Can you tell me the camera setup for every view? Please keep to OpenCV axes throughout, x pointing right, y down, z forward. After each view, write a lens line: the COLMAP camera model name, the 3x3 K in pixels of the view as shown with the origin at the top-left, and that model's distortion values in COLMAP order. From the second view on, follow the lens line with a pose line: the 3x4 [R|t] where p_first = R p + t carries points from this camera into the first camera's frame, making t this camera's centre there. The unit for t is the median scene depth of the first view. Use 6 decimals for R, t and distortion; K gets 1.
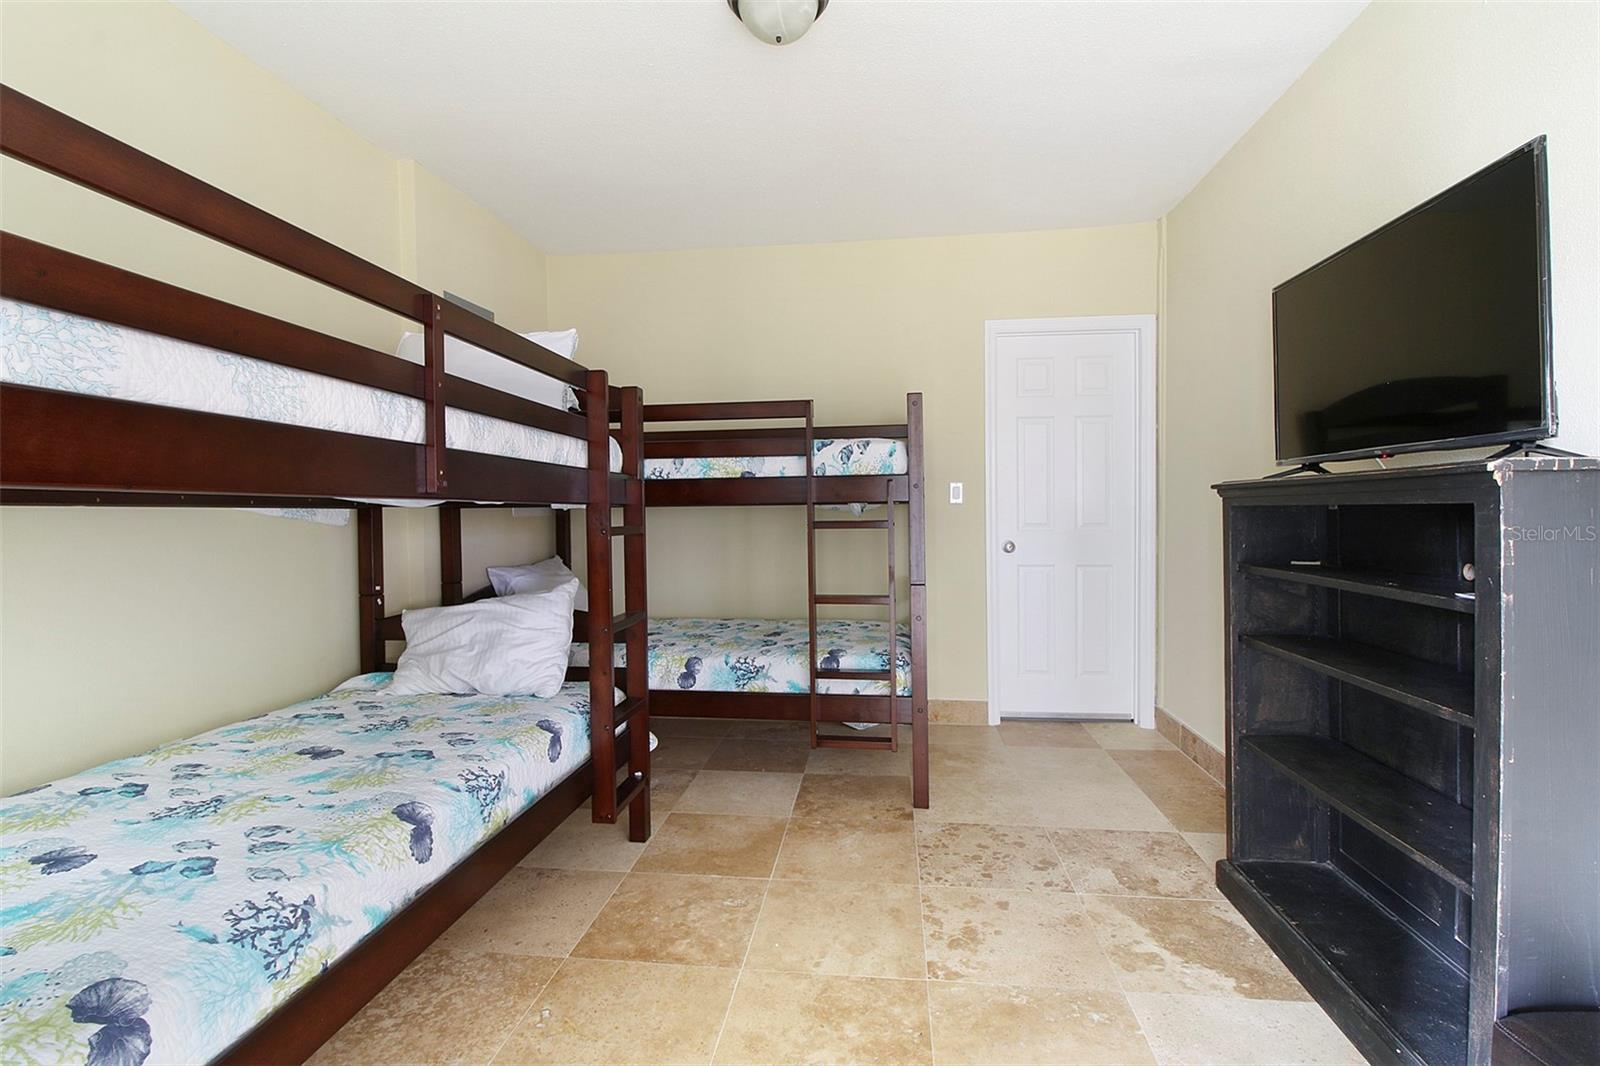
lens RADIAL K [[738.1, 0, 787.9], [0, 738.1, 548.6], [0, 0, 1]] dist [-0.000761, -0.013798]
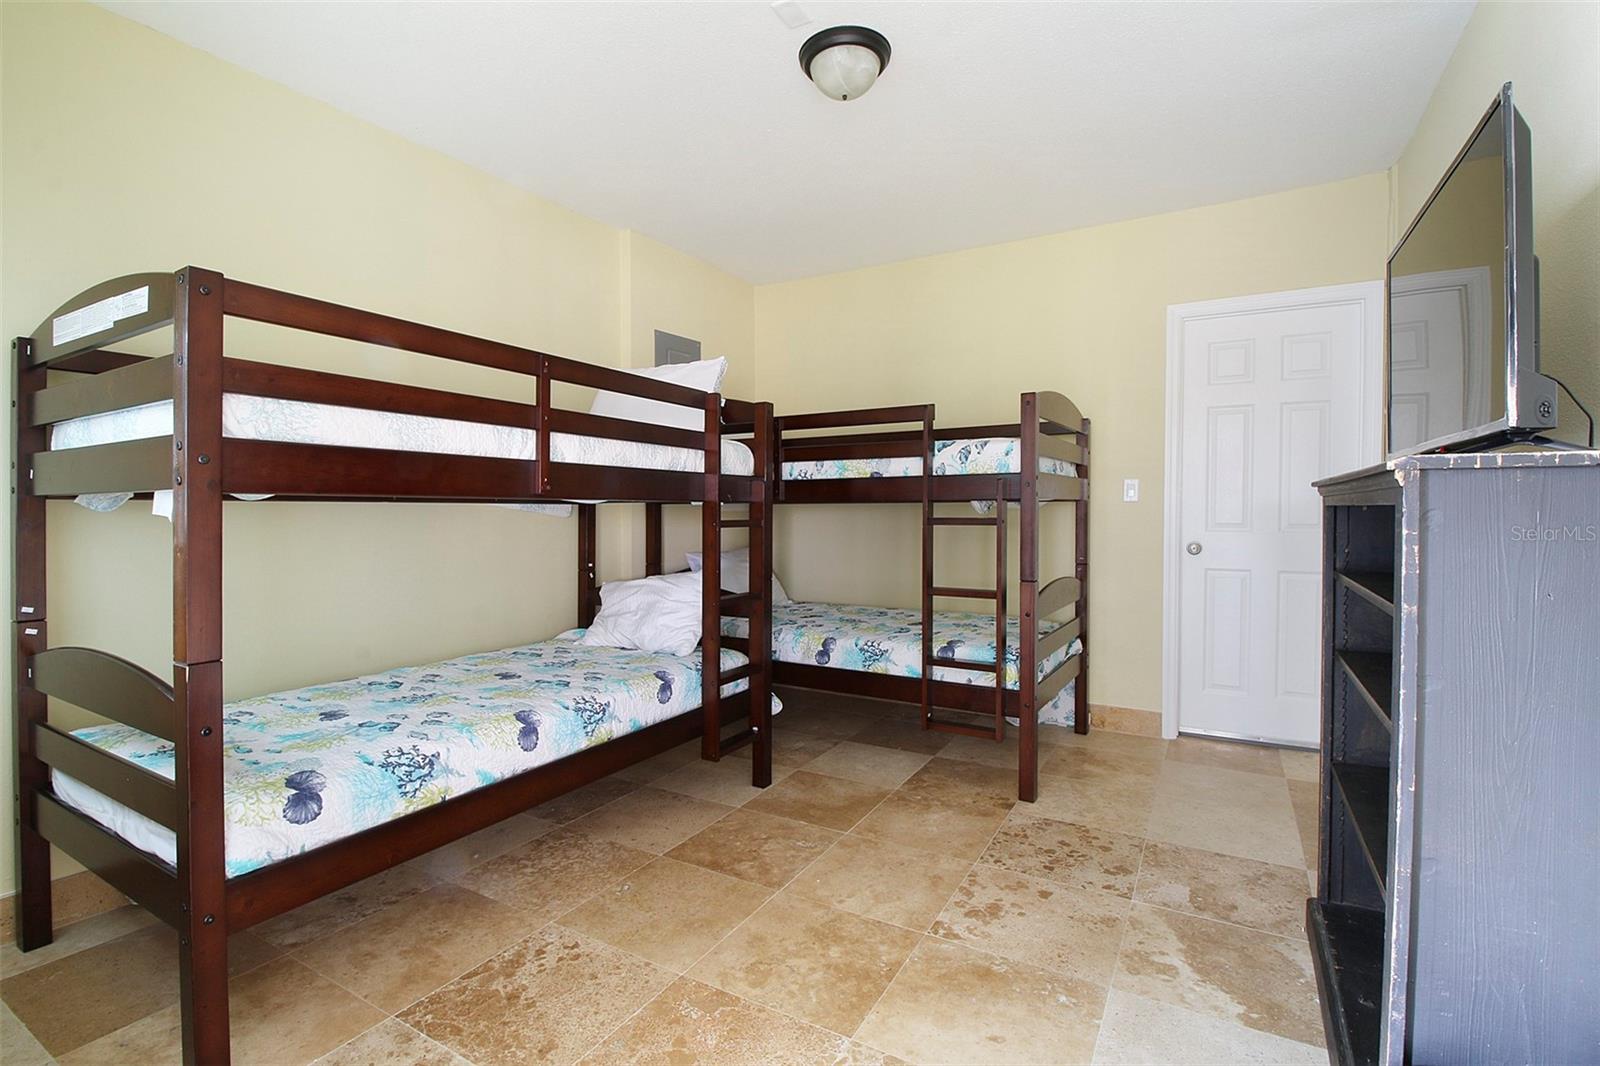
lens RADIAL K [[738.1, 0, 787.9], [0, 738.1, 548.6], [0, 0, 1]] dist [-0.000761, -0.013798]
pose [[0.918738, 0.028028, -0.393872, 0.345759], [-0.025692, 0.999607, 0.011203, 0.000934], [0.394032, -0.000173, 0.919097, -0.080985]]
